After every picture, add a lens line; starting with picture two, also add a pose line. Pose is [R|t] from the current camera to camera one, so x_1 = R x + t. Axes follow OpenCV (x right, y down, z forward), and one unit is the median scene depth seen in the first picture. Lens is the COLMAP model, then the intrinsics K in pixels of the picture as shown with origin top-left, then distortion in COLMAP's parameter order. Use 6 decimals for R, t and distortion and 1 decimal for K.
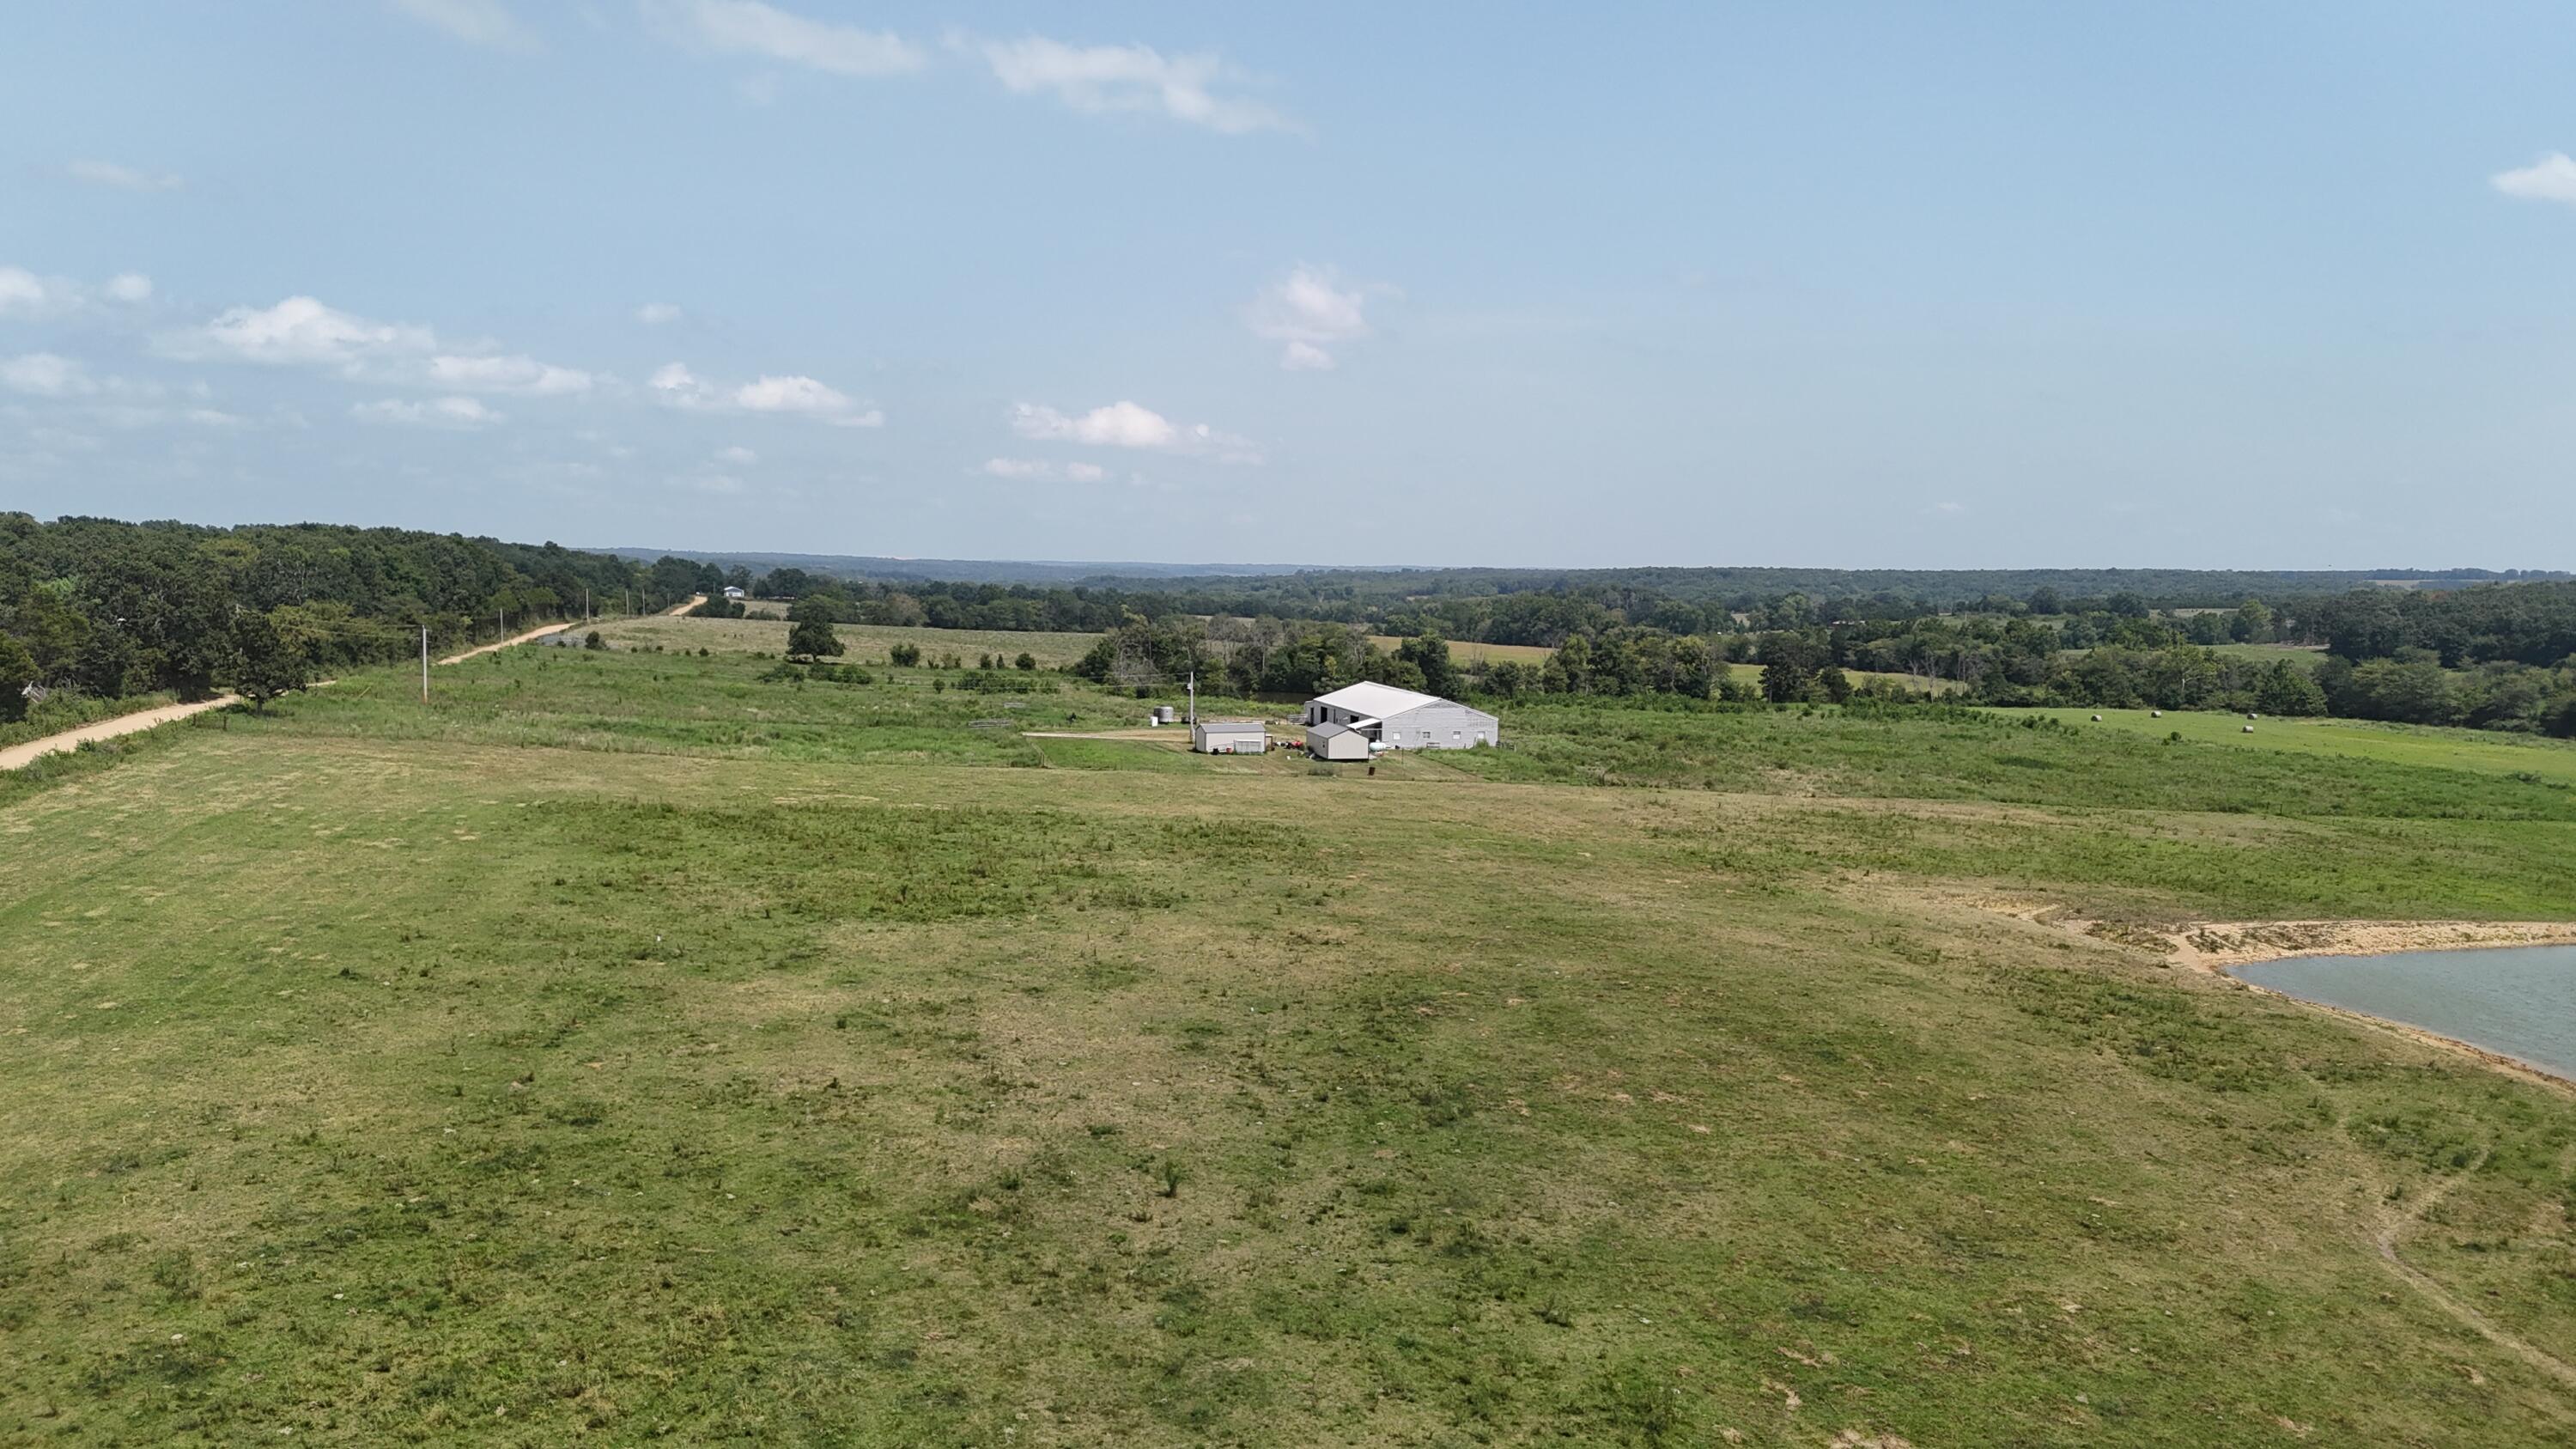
lens RADIAL K [[1882.6, 0, 1287.1], [0, 1882.6, 722.4], [0, 0, 1]] dist [0.015799, -0.007107]
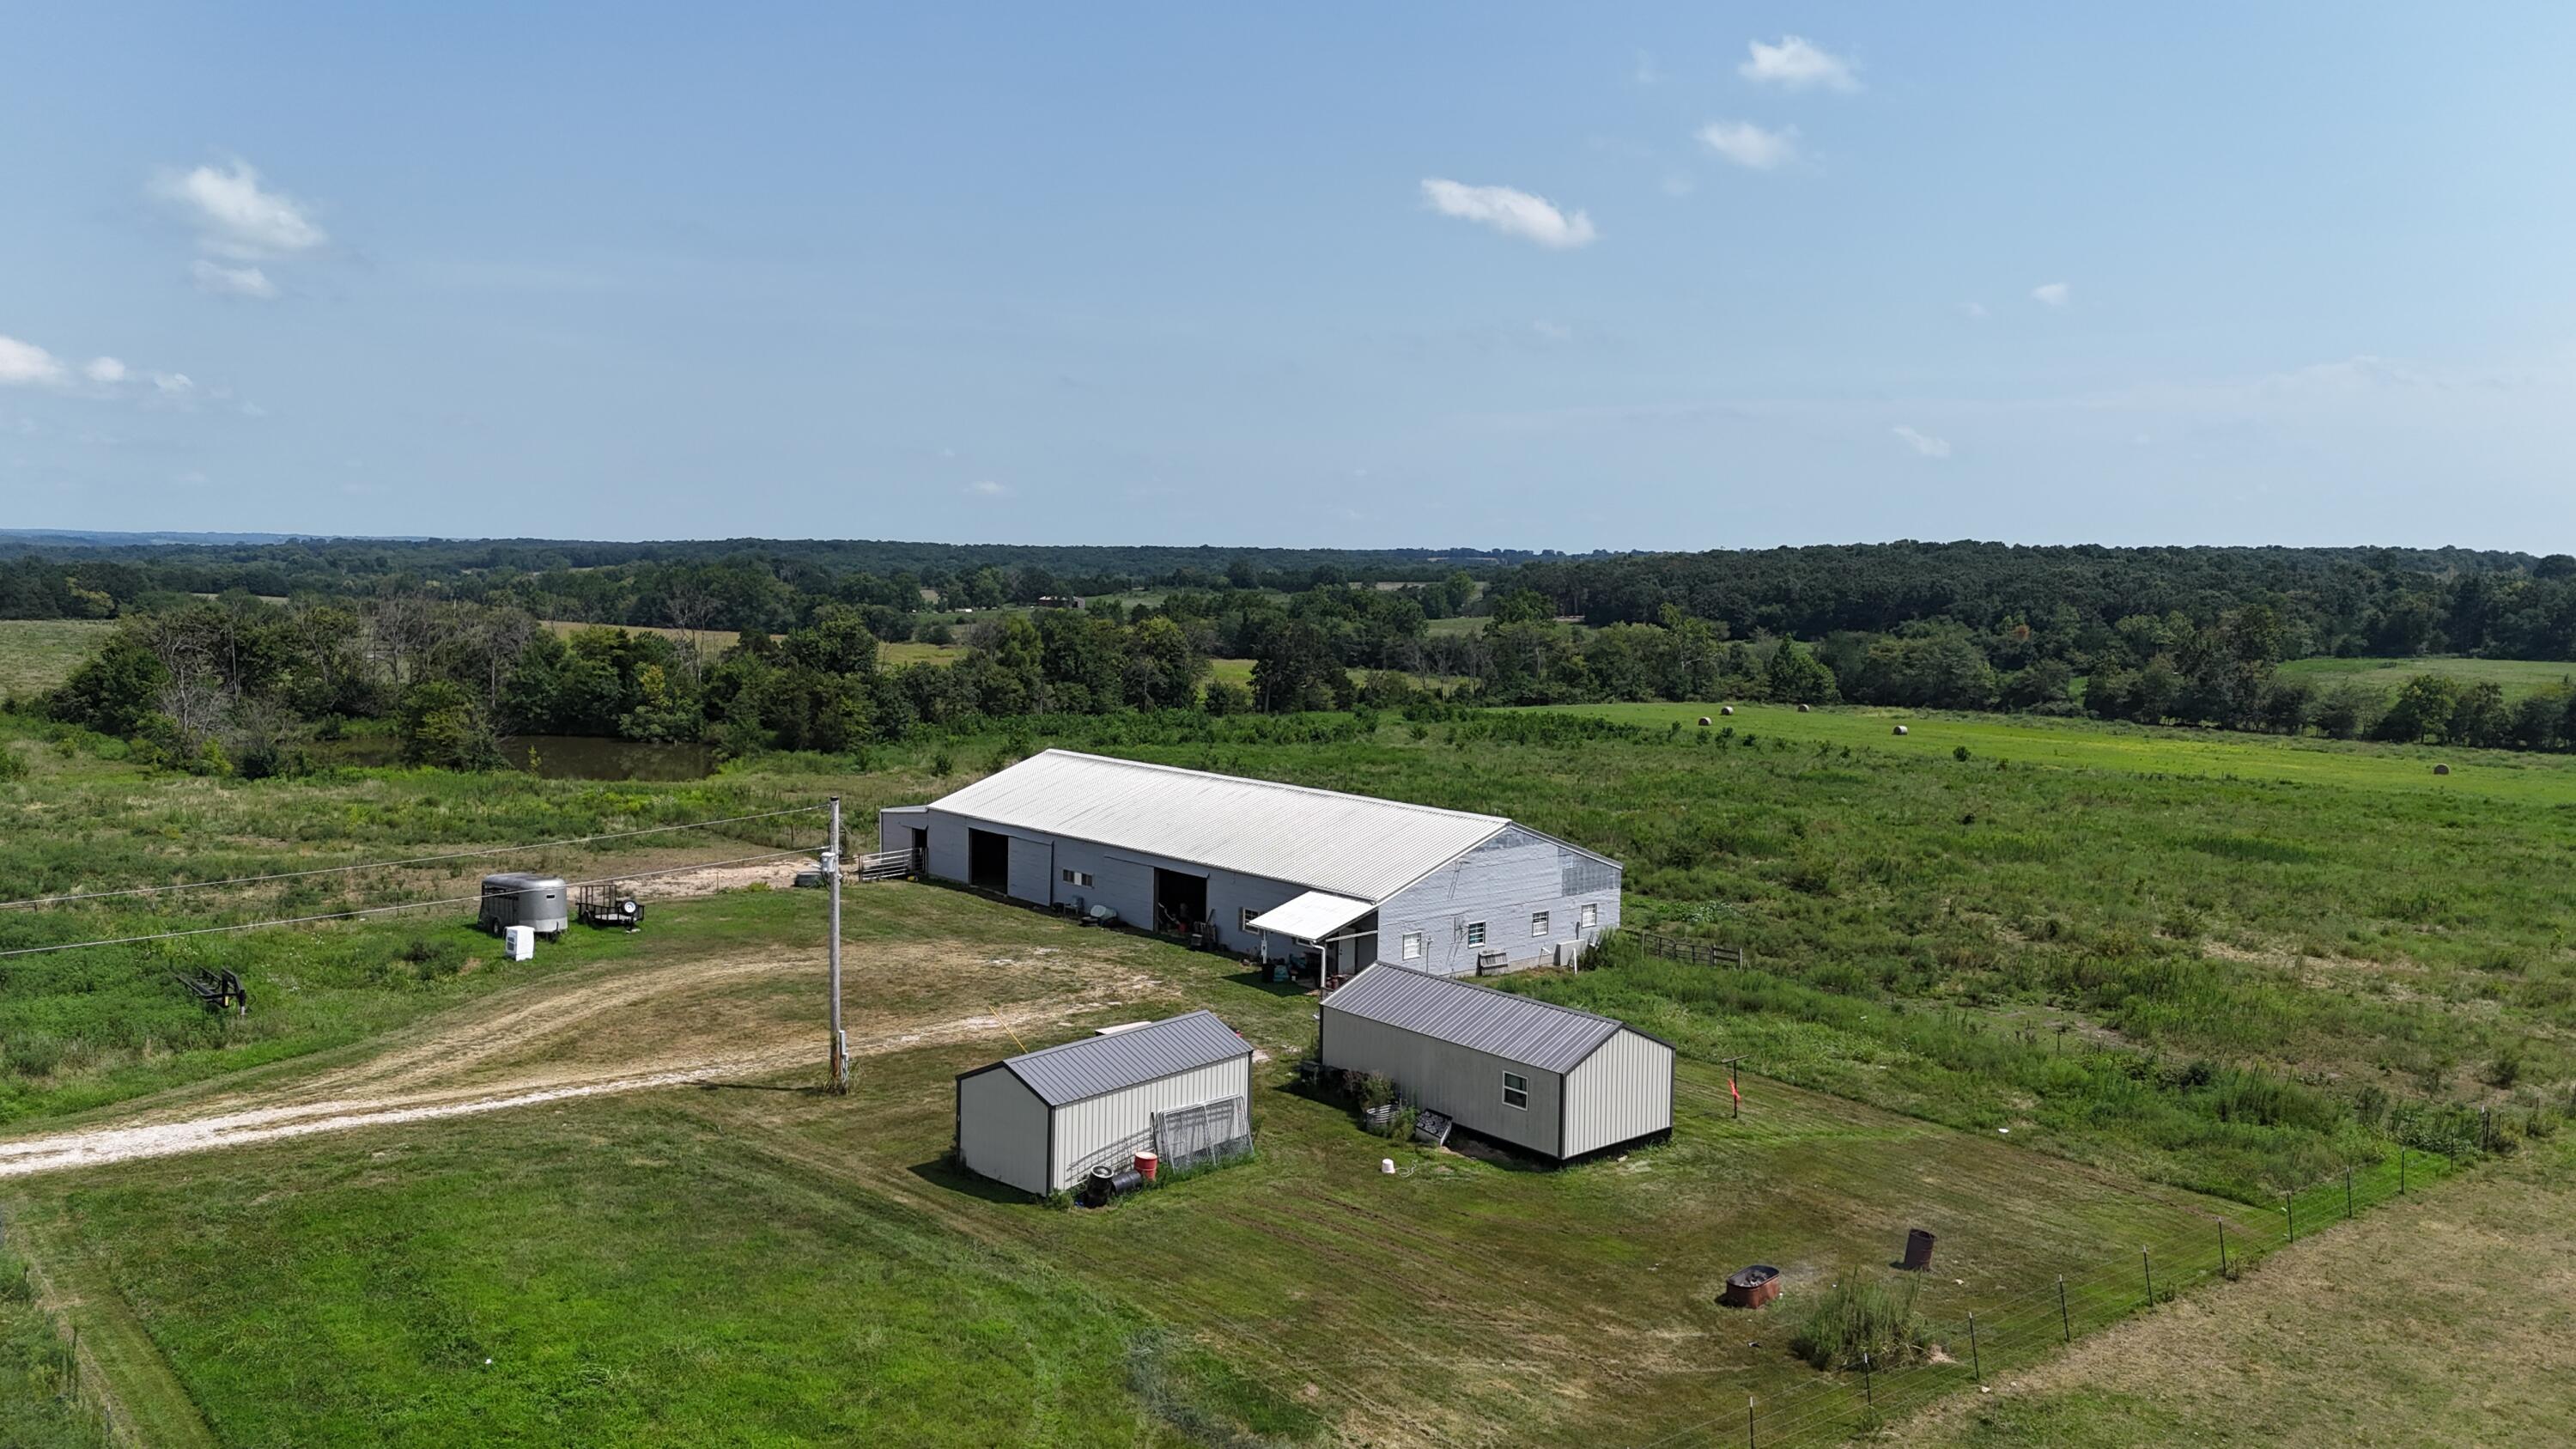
lens RADIAL K [[1882.6, 0, 1287.9], [0, 1882.6, 726.4], [0, 0, 1]] dist [0.015799, -0.007107]
pose [[0.877815, -0.040096, 0.477319, -0.060321], [0.033061, 0.999186, 0.023135, -0.021120], [-0.477857, -0.004528, 0.878426, 0.400077]]
